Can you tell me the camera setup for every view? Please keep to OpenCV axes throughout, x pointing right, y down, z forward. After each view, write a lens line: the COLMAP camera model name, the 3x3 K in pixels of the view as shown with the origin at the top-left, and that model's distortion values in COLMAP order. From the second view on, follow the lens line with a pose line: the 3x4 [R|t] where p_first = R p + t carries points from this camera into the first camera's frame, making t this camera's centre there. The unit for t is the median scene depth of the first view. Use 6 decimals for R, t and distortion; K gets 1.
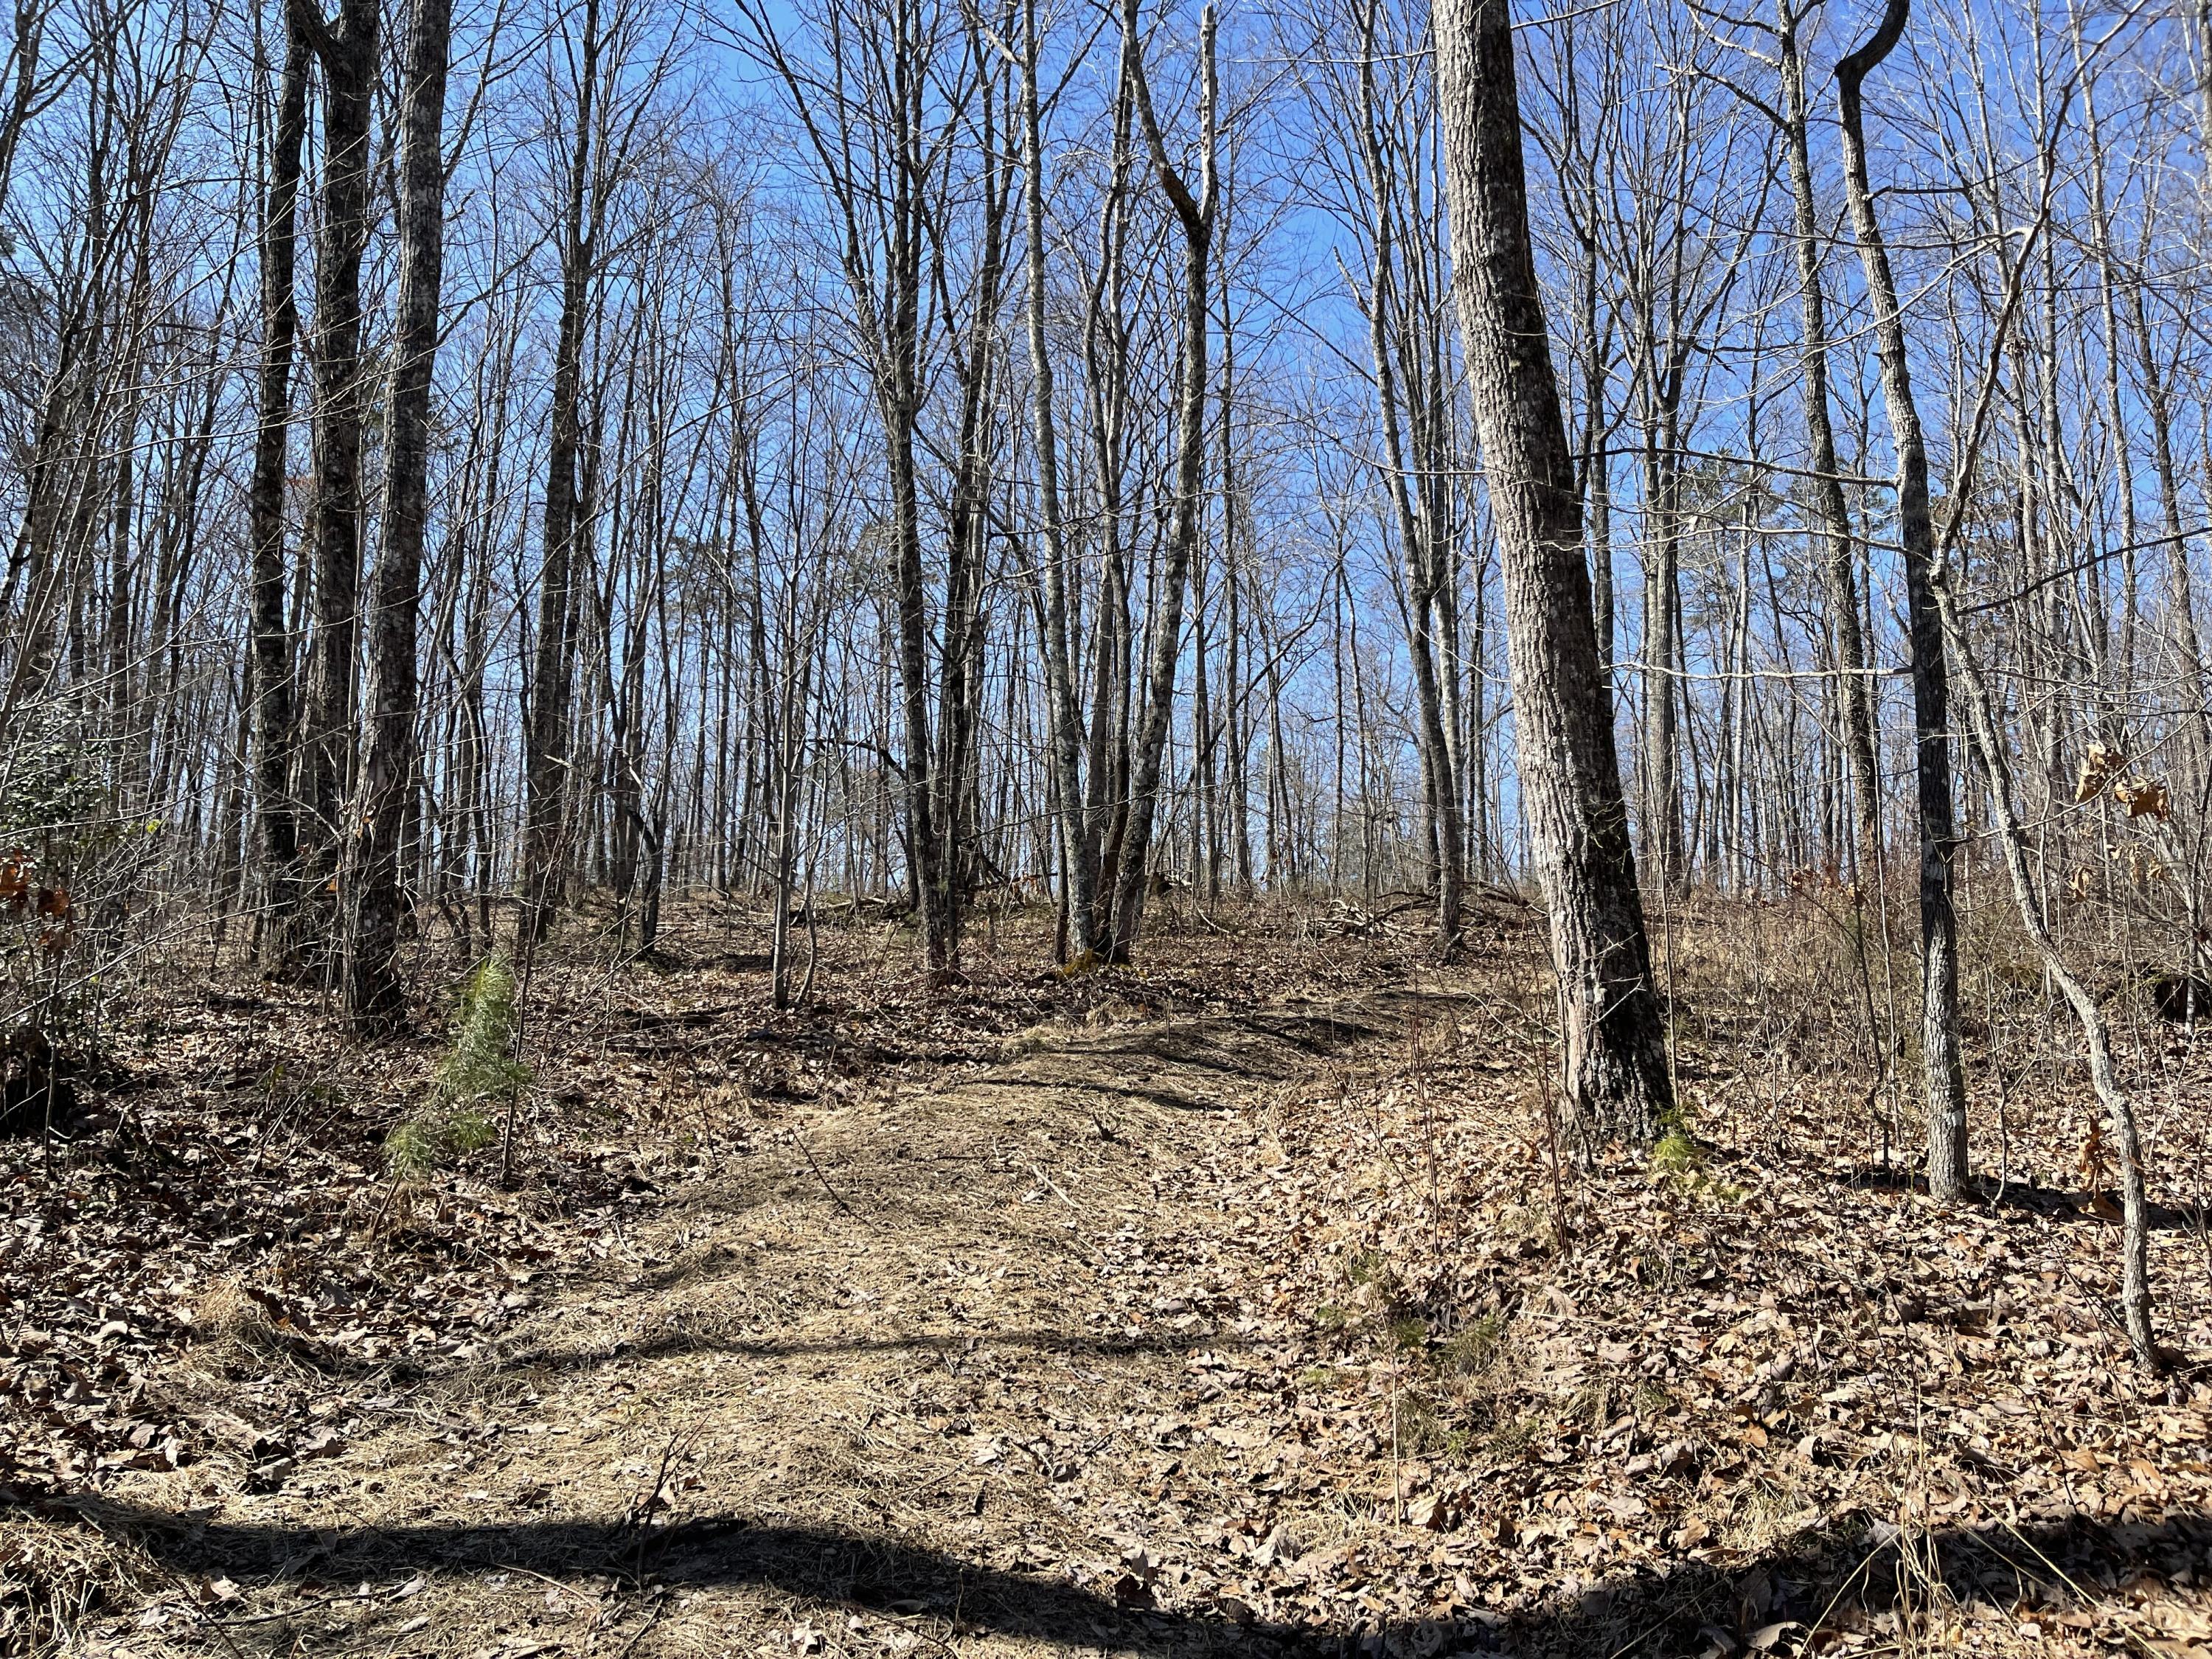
lens RADIAL K [[1650.0, 0, 1126.6], [0, 1650.0, 832.3], [0, 0, 1]] dist [0.062285, -0.066792]
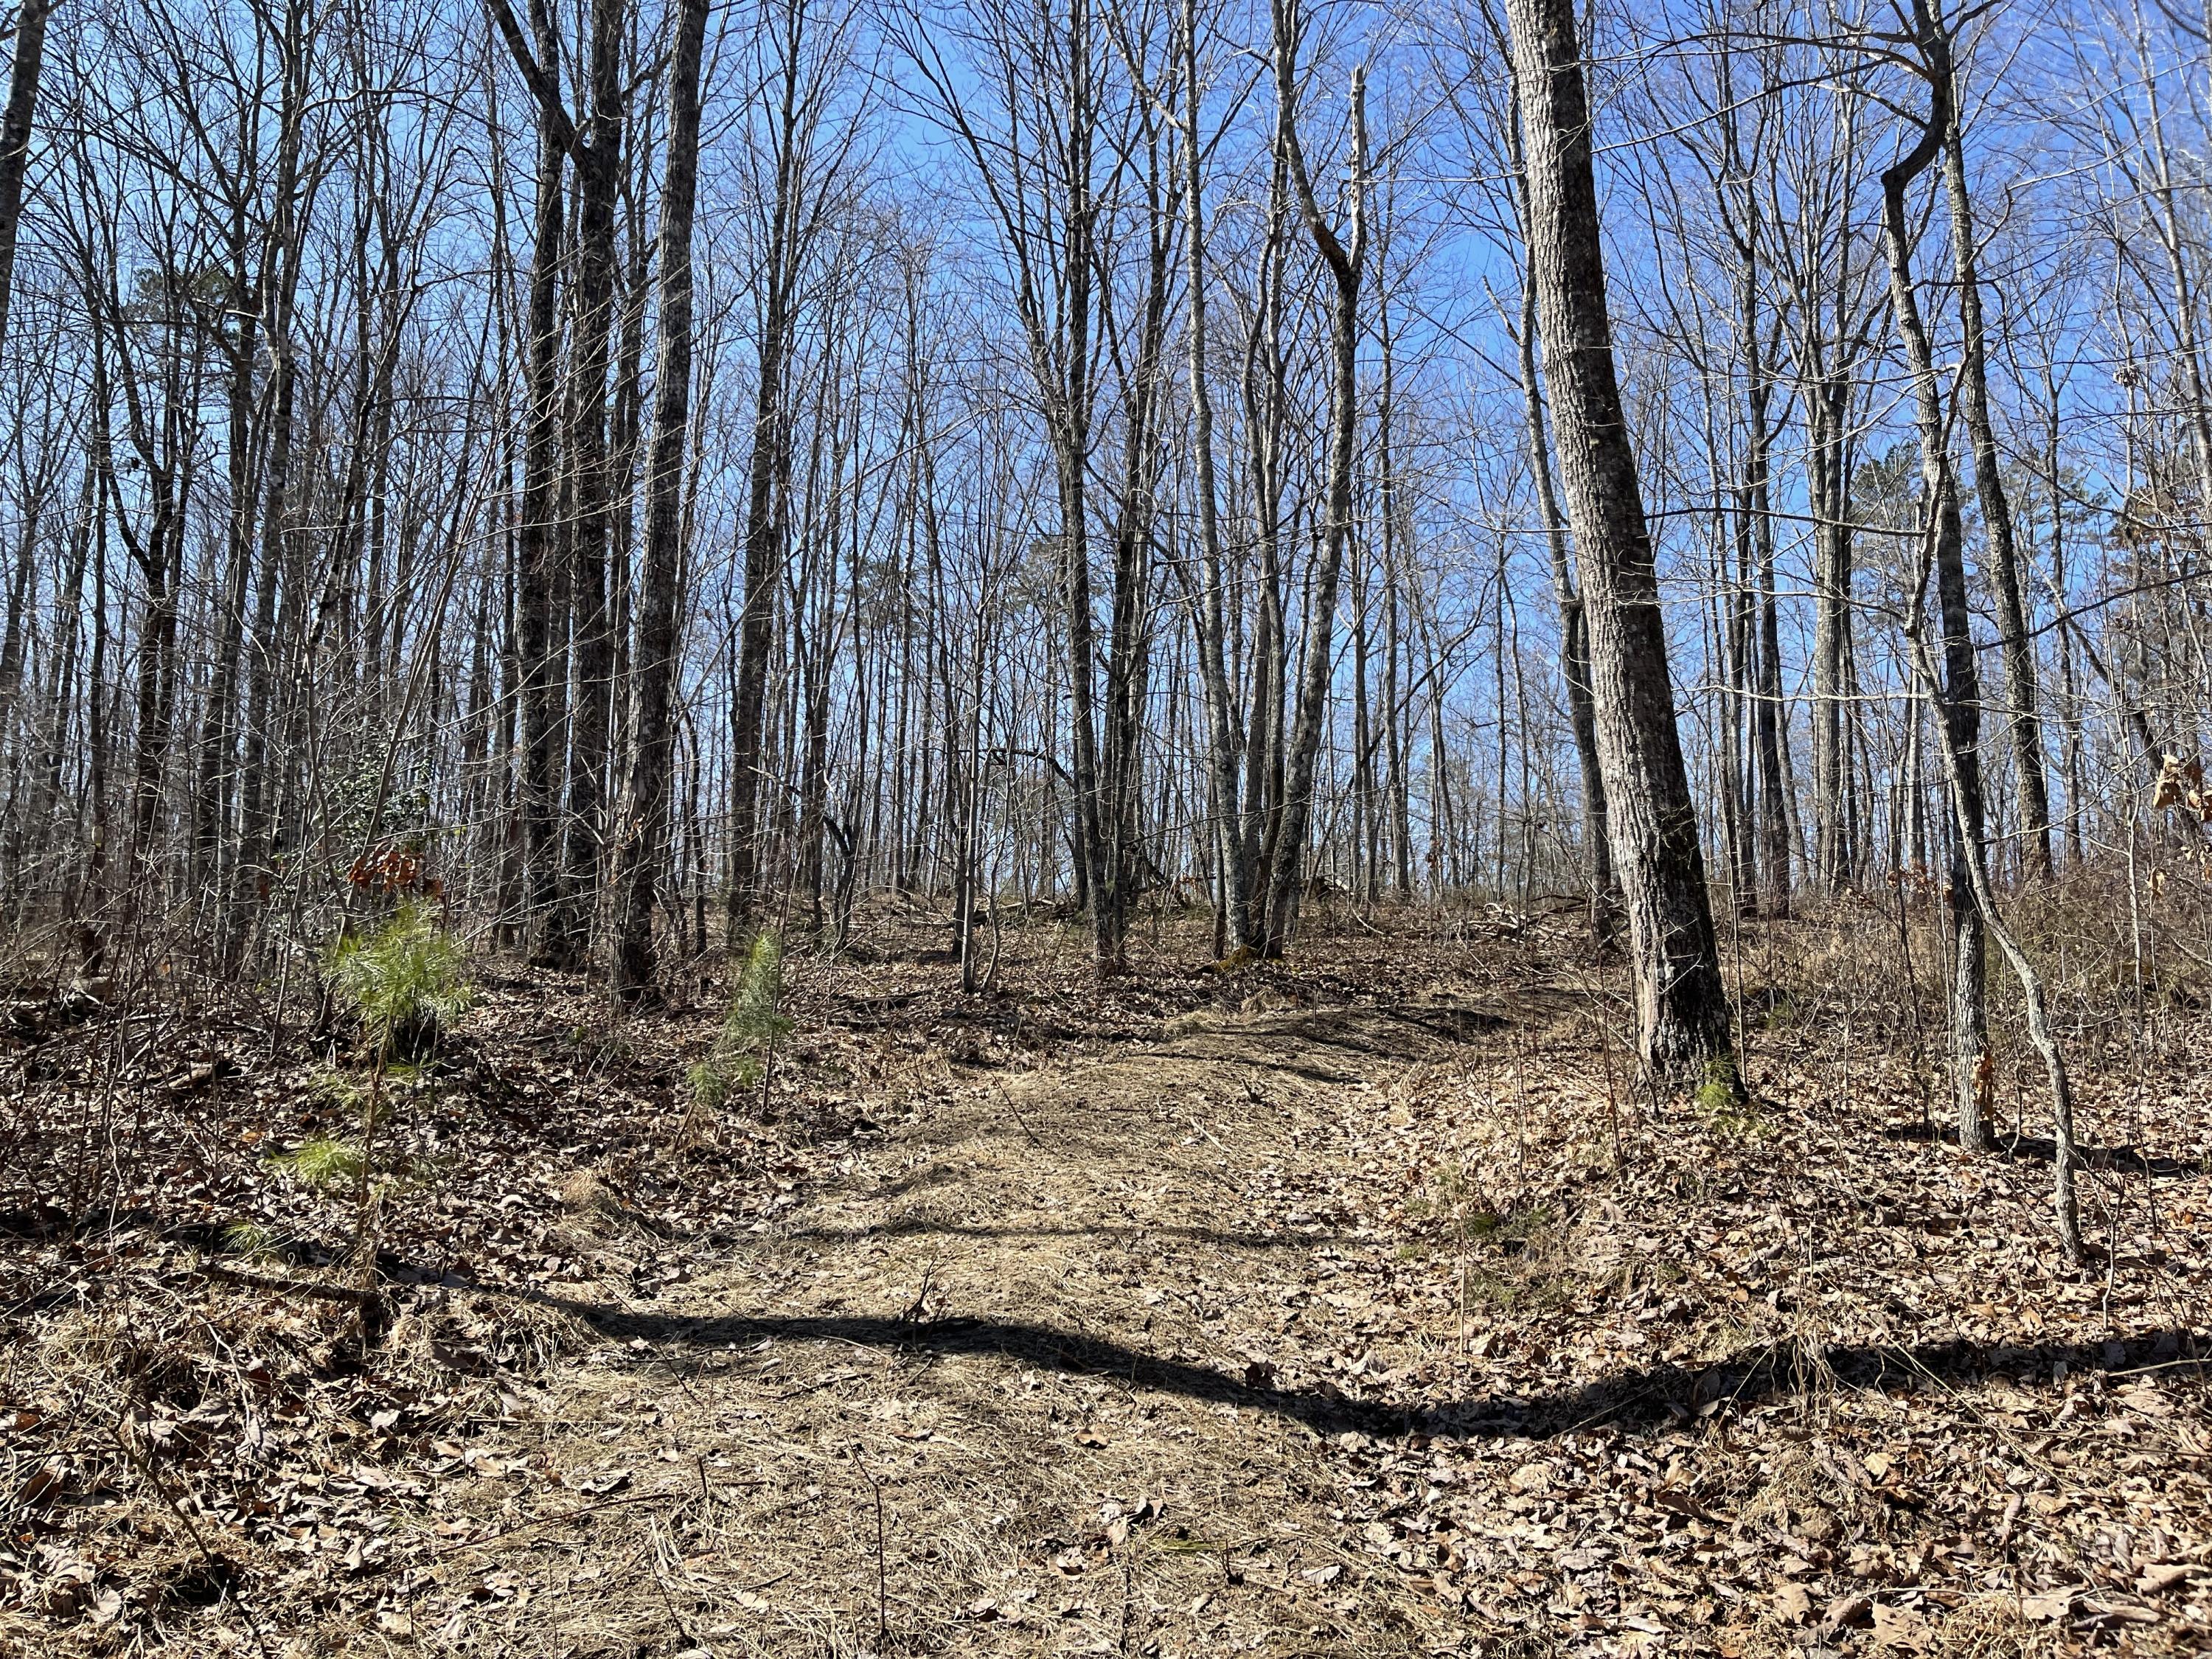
lens RADIAL K [[1650.0, 0, 1104.5], [0, 1650.0, 817.1], [0, 0, 1]] dist [0.062285, -0.066792]
pose [[0.993720, -0.001197, -0.111890, 0.010175], [-0.000219, 0.999920, -0.012638, 0.001482], [0.111896, 0.012583, 0.993640, -0.126014]]
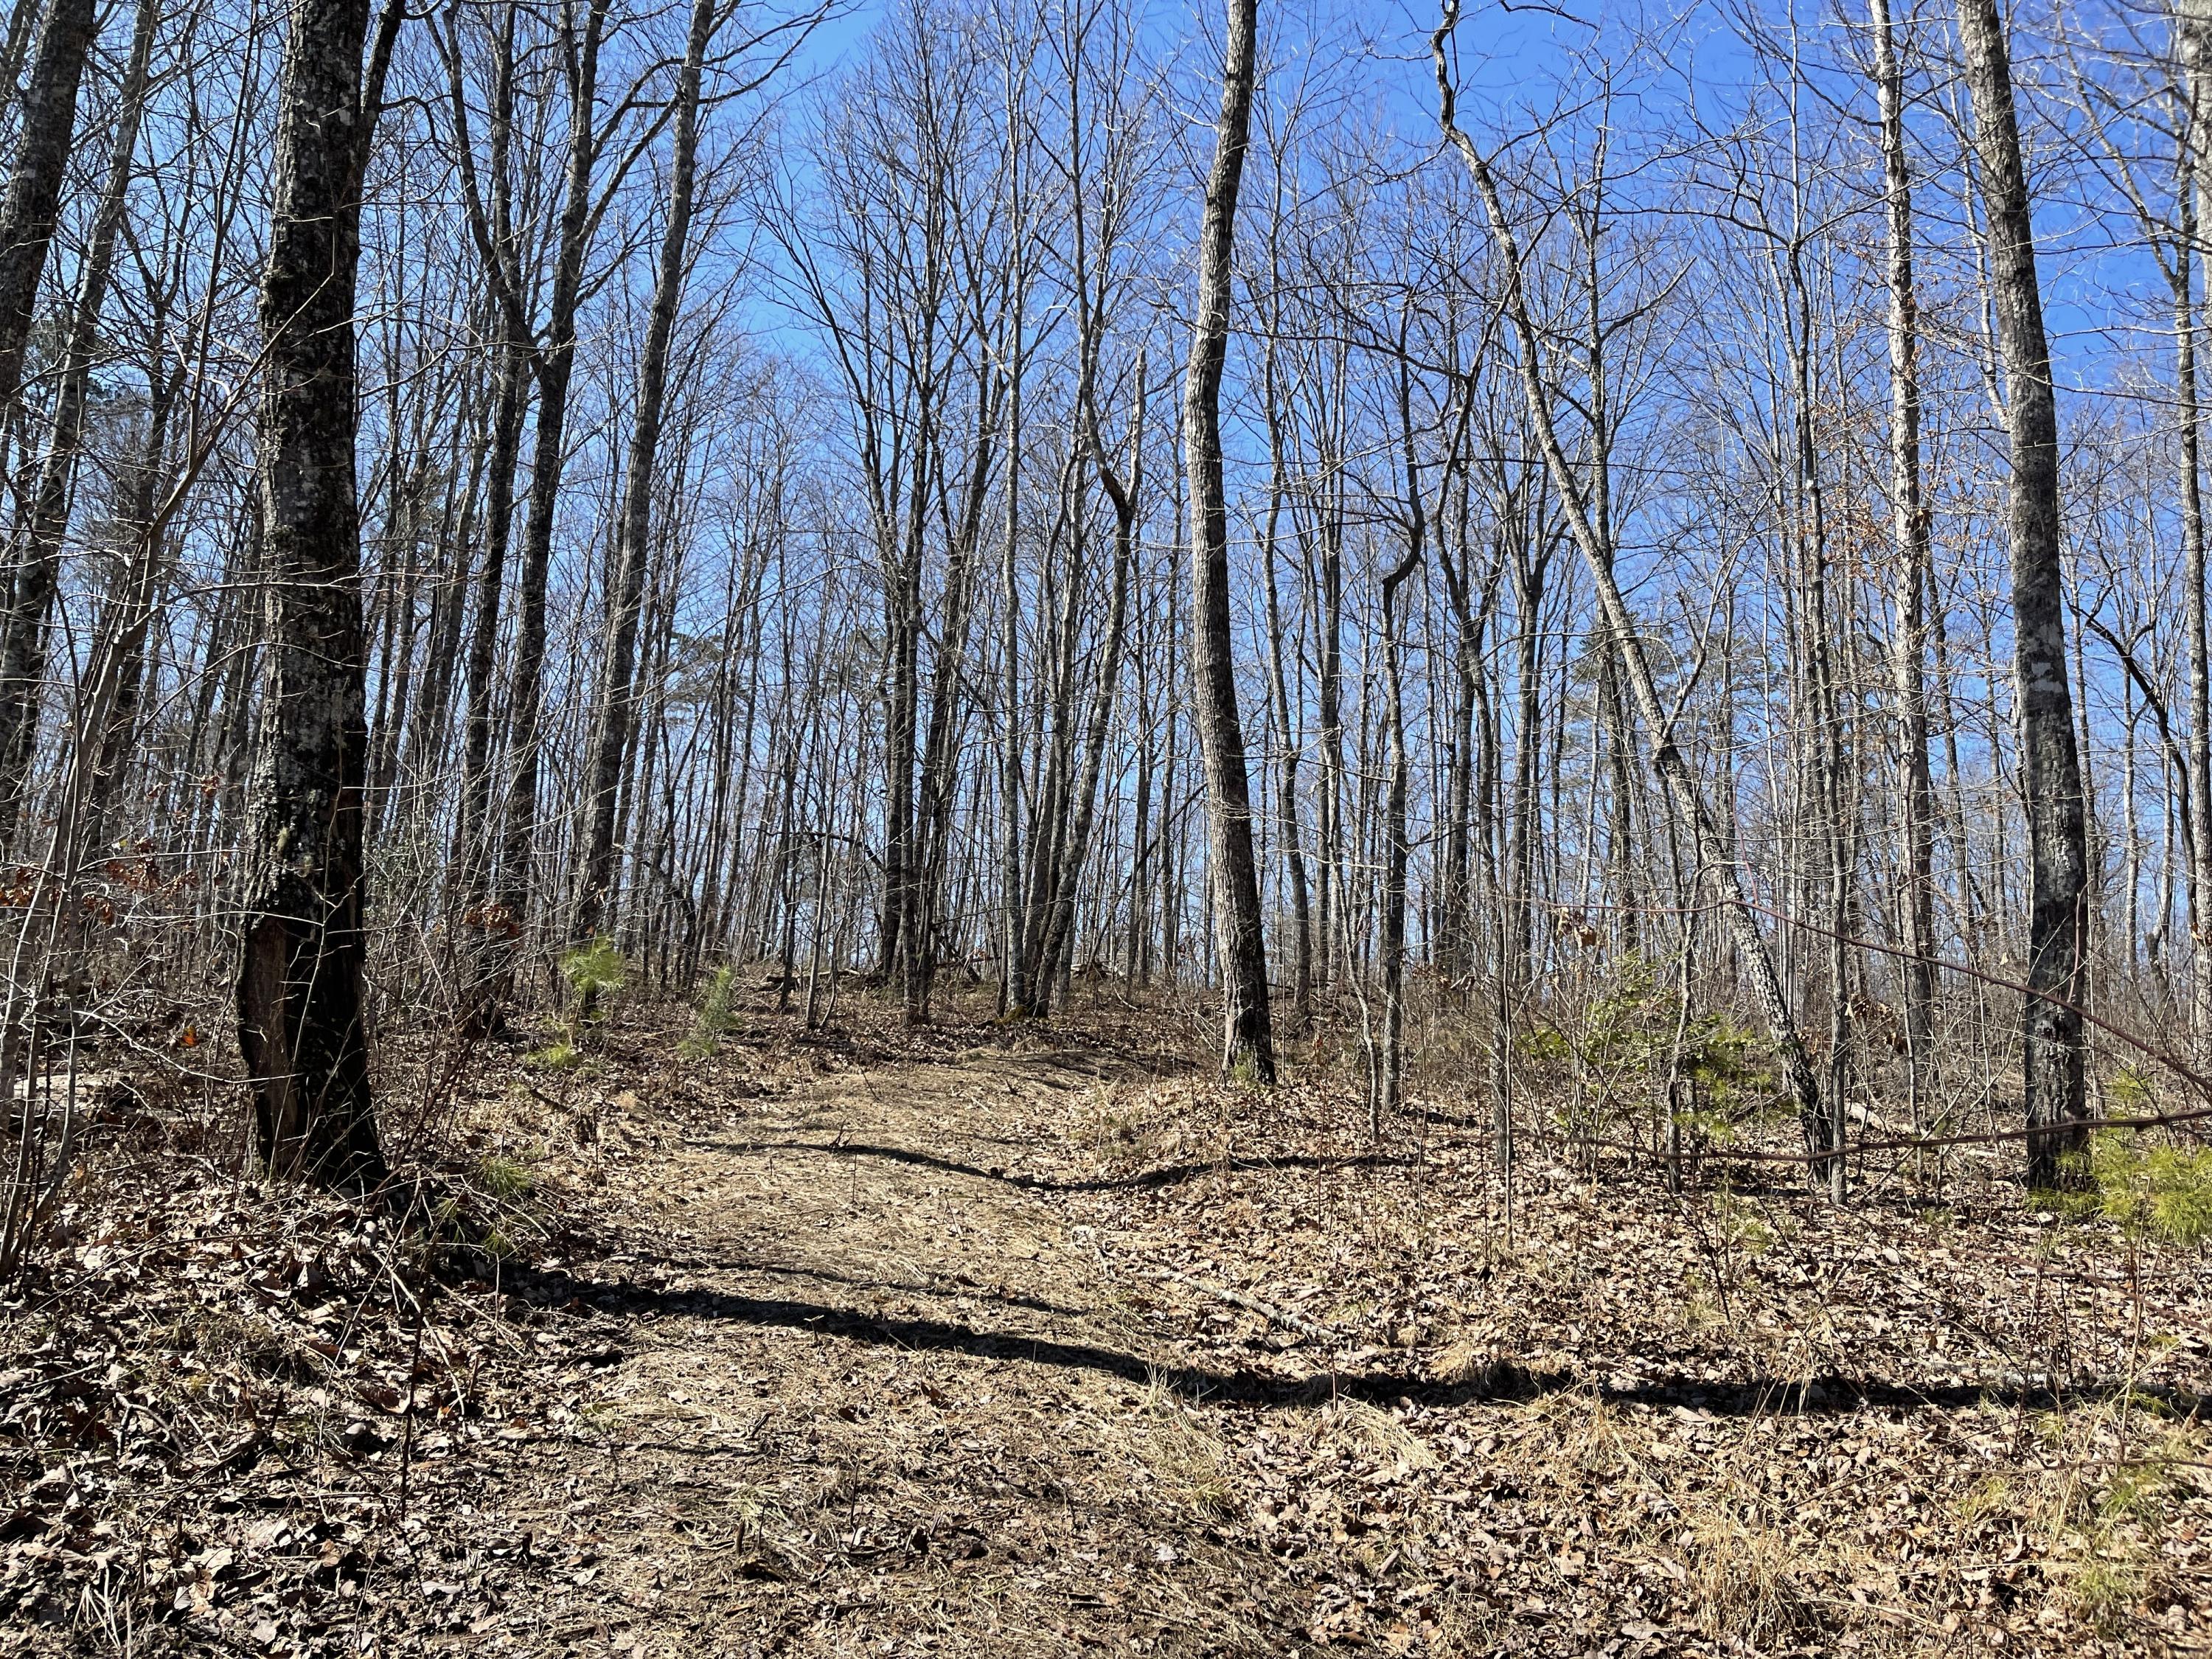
lens RADIAL K [[1650.0, 0, 1123.8], [0, 1650.0, 824.9], [0, 0, 1]] dist [0.062285, -0.066792]
pose [[0.998195, 0.056508, 0.020327, 0.043623], [-0.055133, 0.996500, -0.062832, -0.000083], [-0.023806, 0.061598, 0.997817, -0.647723]]
